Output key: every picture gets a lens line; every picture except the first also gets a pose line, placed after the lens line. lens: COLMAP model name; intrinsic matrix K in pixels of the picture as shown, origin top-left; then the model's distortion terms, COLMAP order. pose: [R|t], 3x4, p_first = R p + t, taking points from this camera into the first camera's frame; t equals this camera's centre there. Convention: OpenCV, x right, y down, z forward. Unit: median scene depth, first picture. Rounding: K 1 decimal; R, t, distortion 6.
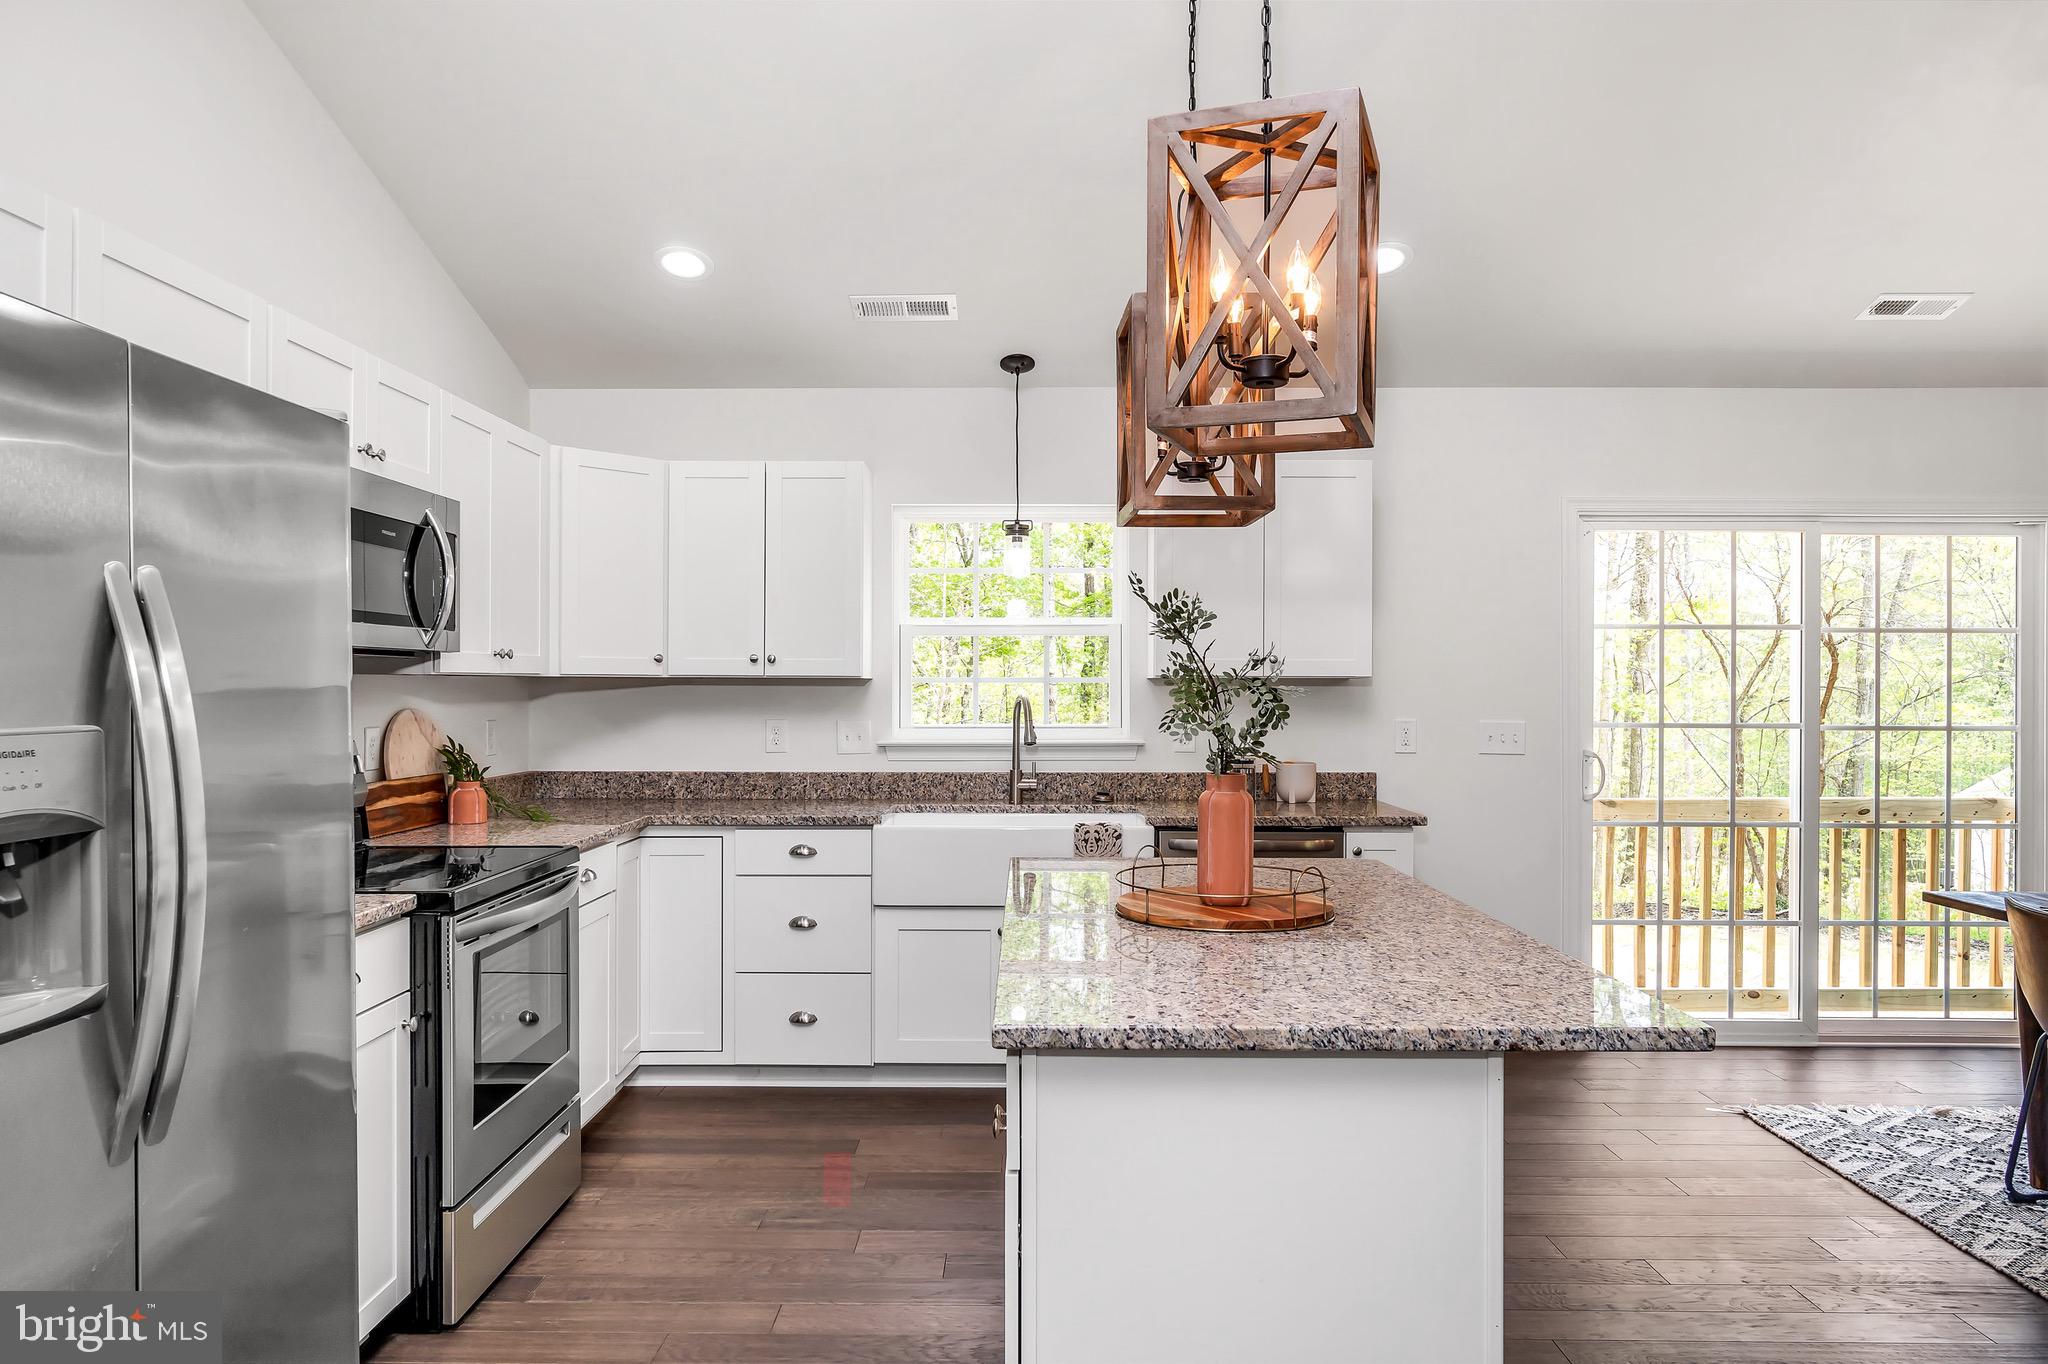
lens RADIAL K [[1290.8, 0, 1015.8], [0, 1290.8, 685.5], [0, 0, 1]] dist [-0.005126, -0.001490]
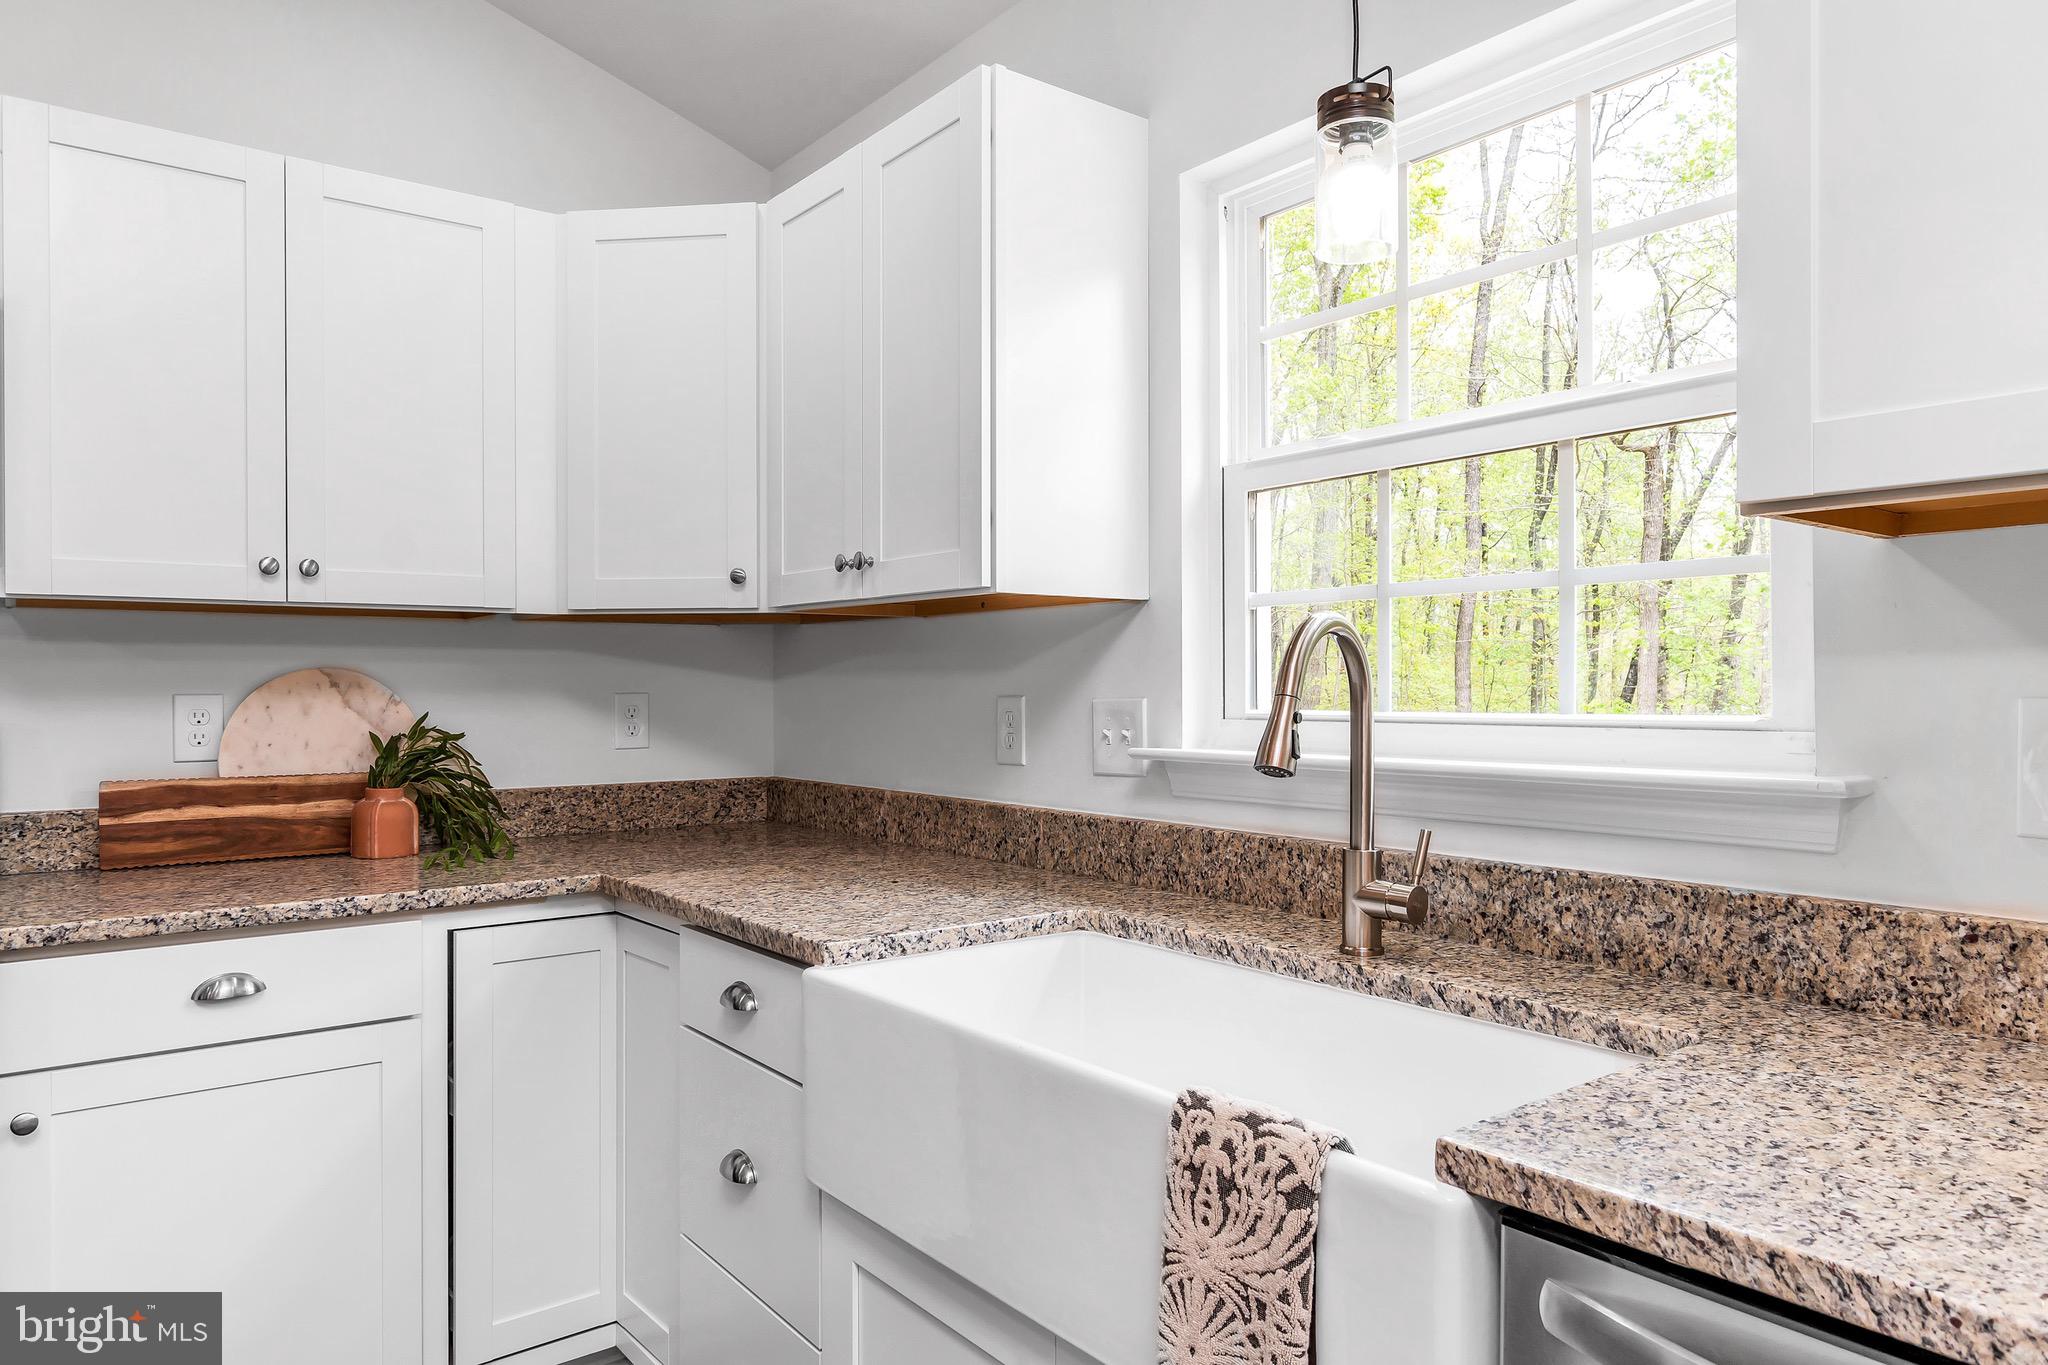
lens RADIAL K [[1290.8, 0, 1015.8], [0, 1290.8, 686.0], [0, 0, 1]] dist [-0.005126, -0.001490]
pose [[0.619441, -0.003511, -0.785035, 0.203943], [0.003884, 0.999991, -0.001408, 0.024514], [0.785033, -0.002177, 0.619450, 0.736488]]
